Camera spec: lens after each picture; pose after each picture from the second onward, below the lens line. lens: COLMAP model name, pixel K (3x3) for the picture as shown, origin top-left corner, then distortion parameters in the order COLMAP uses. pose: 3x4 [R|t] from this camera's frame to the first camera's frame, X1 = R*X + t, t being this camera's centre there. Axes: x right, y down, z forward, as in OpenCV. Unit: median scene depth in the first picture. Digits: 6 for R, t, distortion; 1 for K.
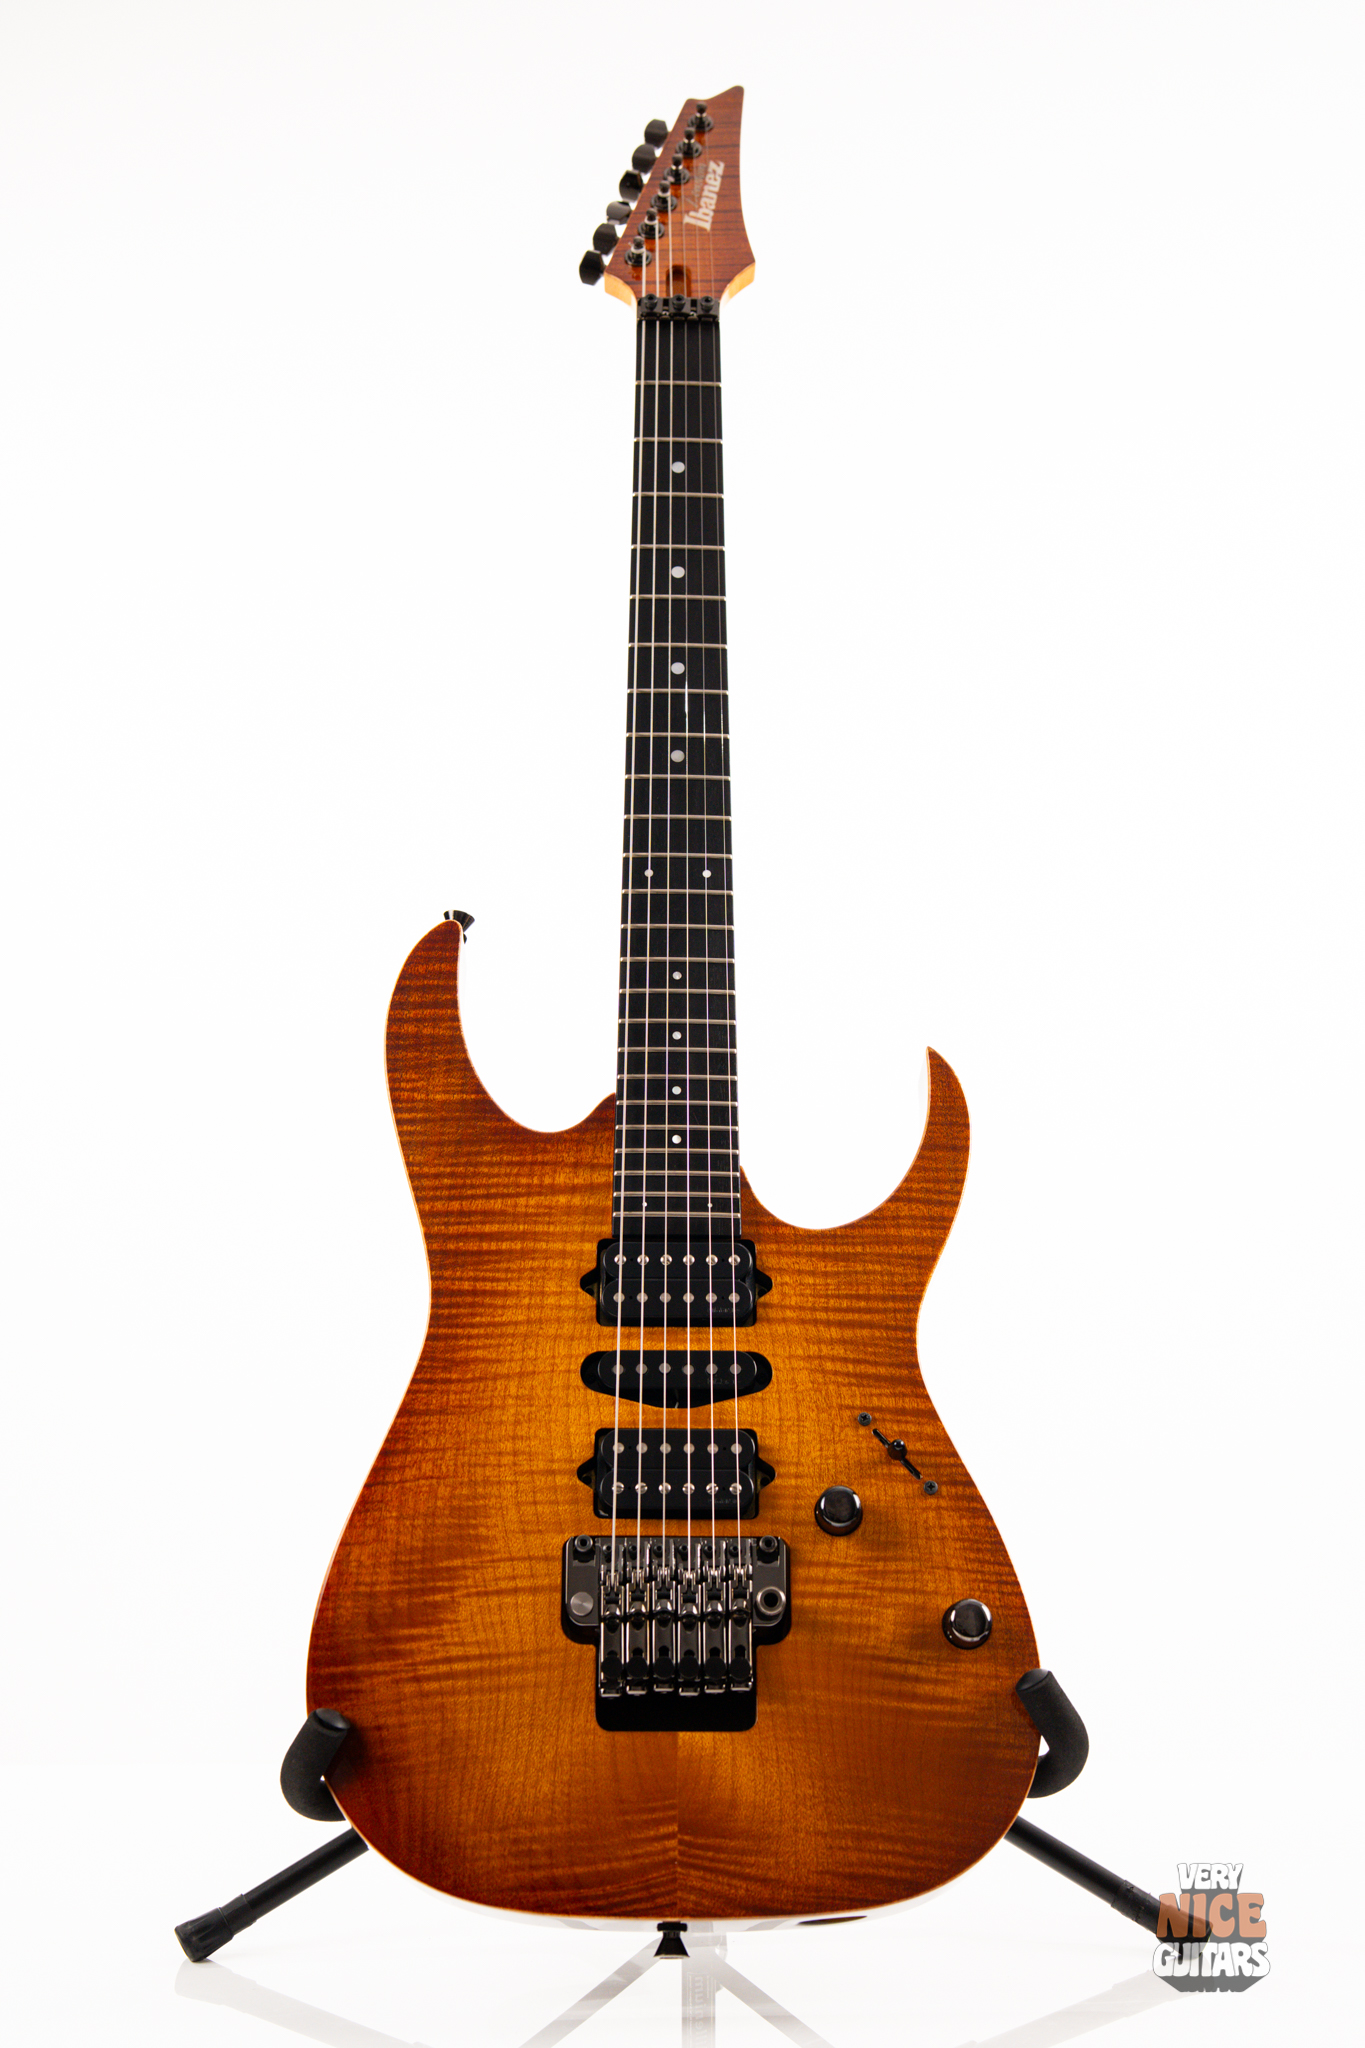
lens RADIAL K [[2941.5, 0, 679.8], [0, 2941.5, 1019.2], [0, 0, 1]] dist [0.114339, -0.244132]
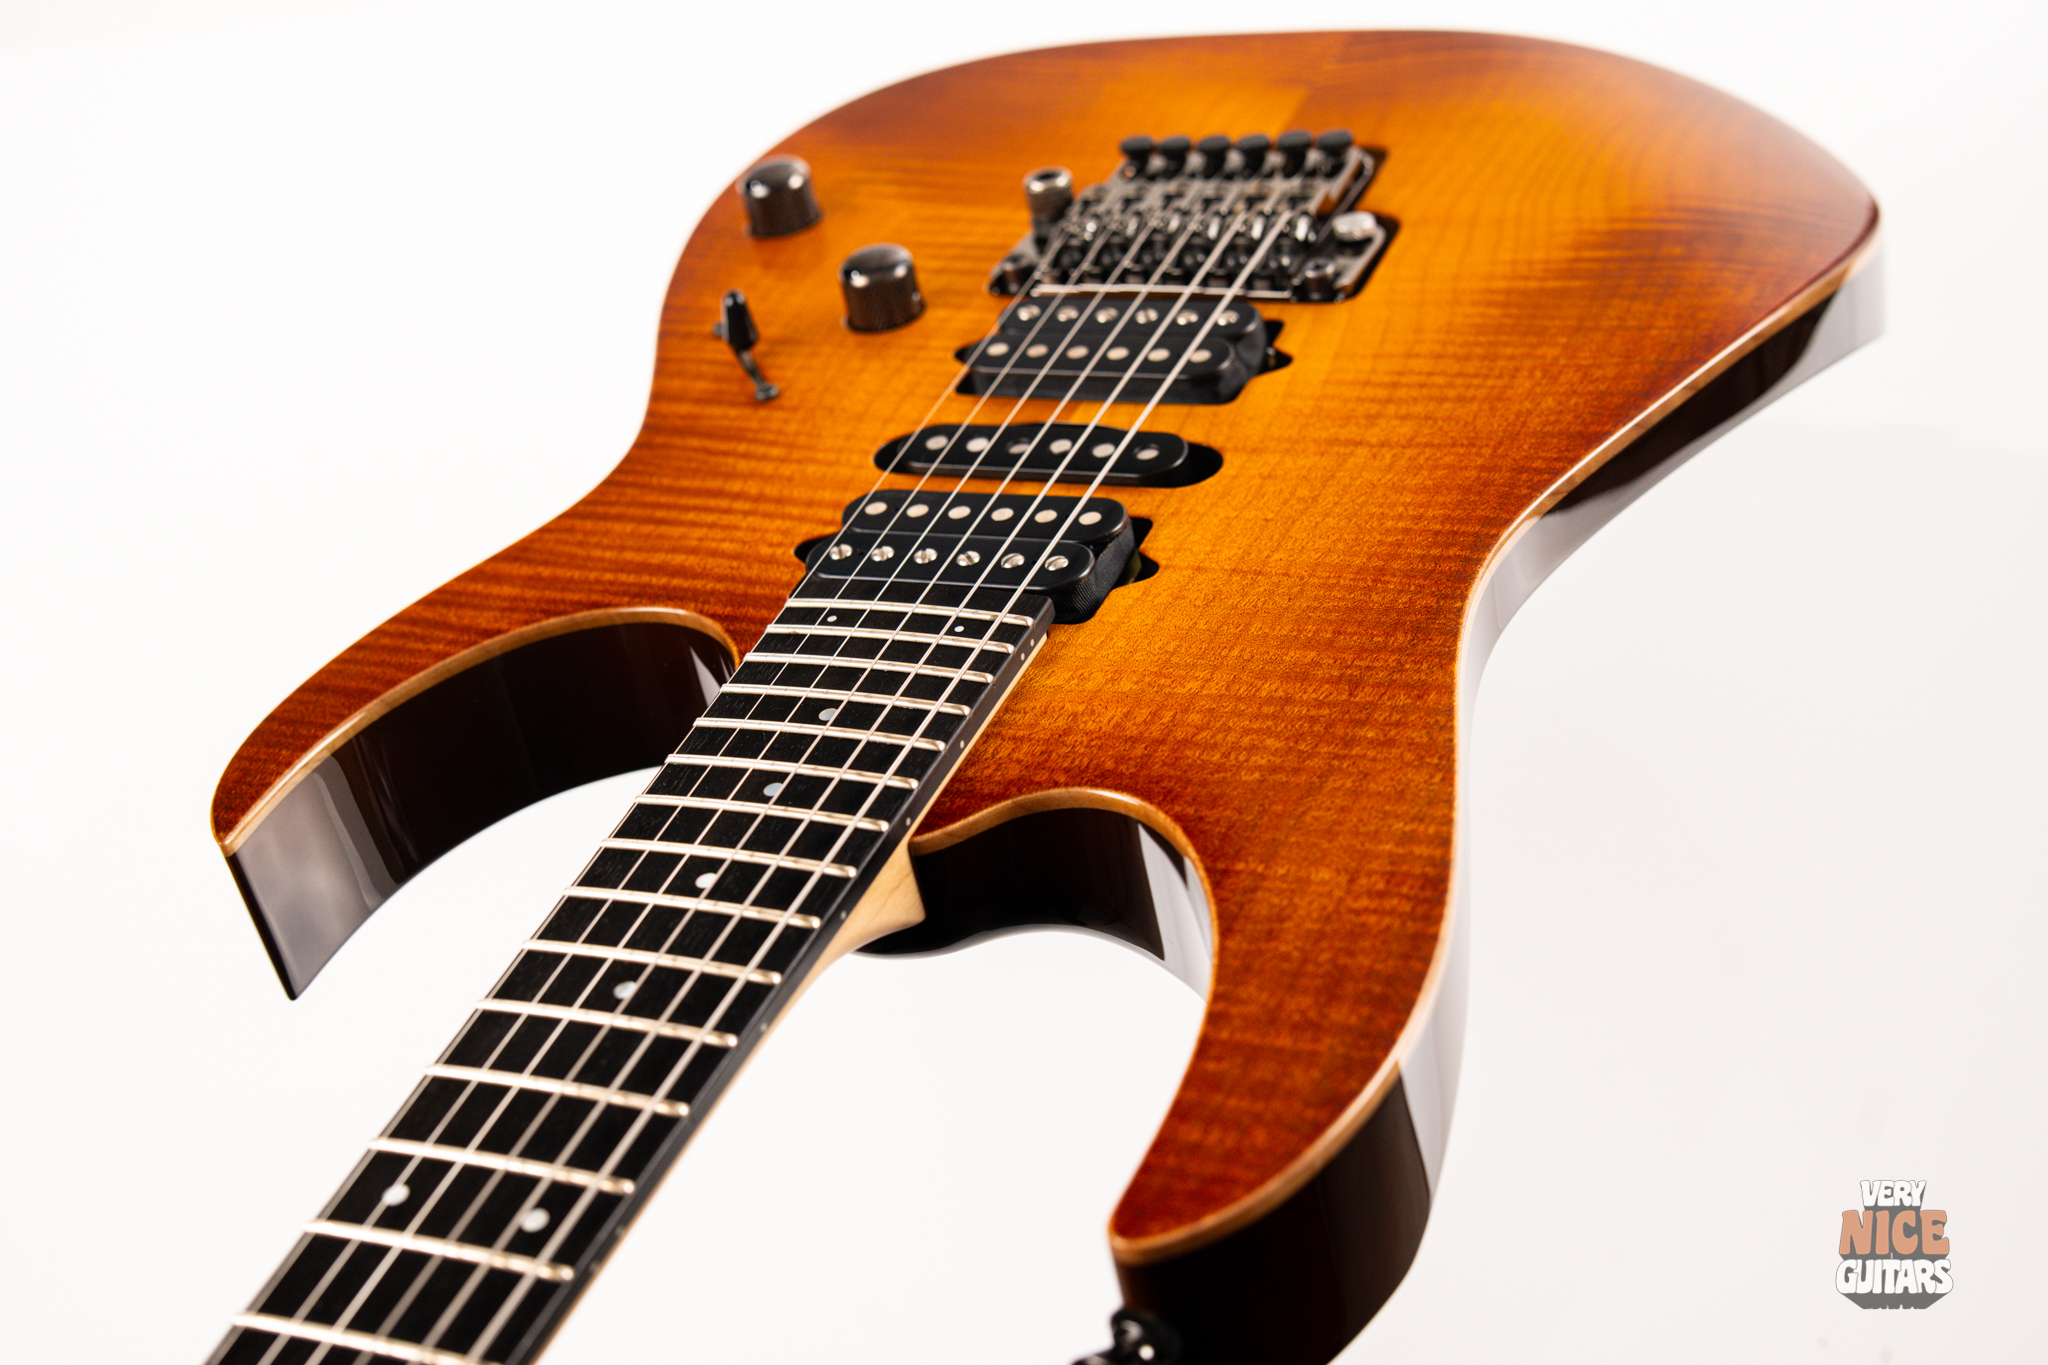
lens RADIAL K [[2917.5, 0, 1007.8], [0, 2917.5, 683.0], [0, 0, 1]] dist [0.103770, -0.319626]
pose [[-0.903723, -0.091077, 0.418318, -0.210230], [0.428102, -0.200690, 0.881165, -0.335075], [0.003699, 0.975412, 0.220358, 0.931679]]
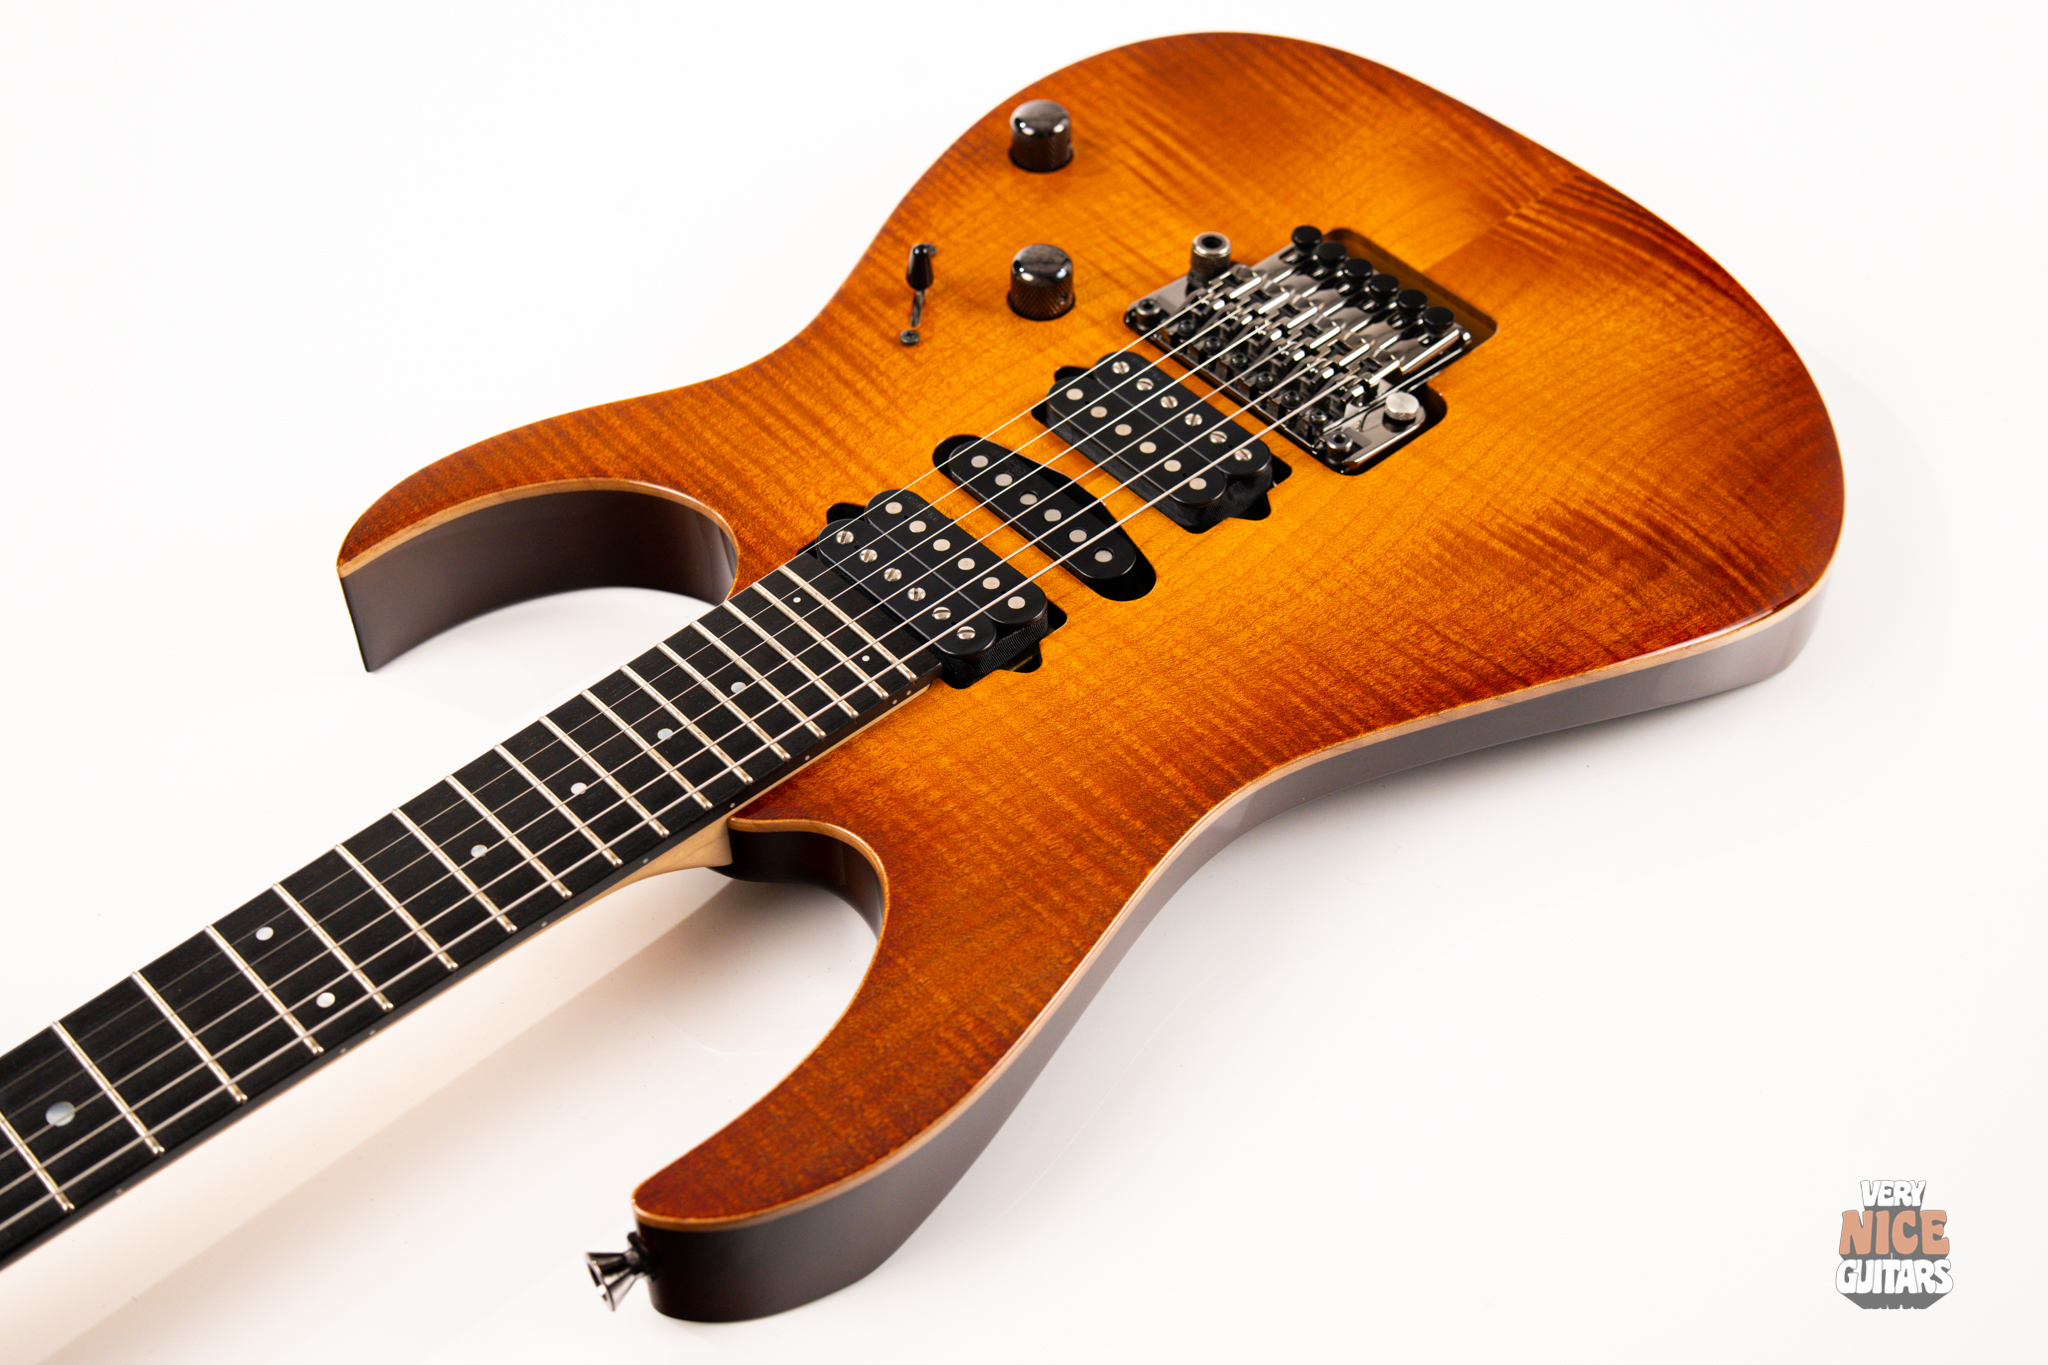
lens RADIAL K [[2948.6, 0, 1004.9], [0, 2948.6, 676.2], [0, 0, 1]] dist [0.106714, -0.314026]
pose [[-0.663137, -0.550185, 0.507490, -0.340645], [0.687434, -0.179443, 0.703729, -0.342933], [-0.296116, 0.815535, 0.497211, 0.717067]]
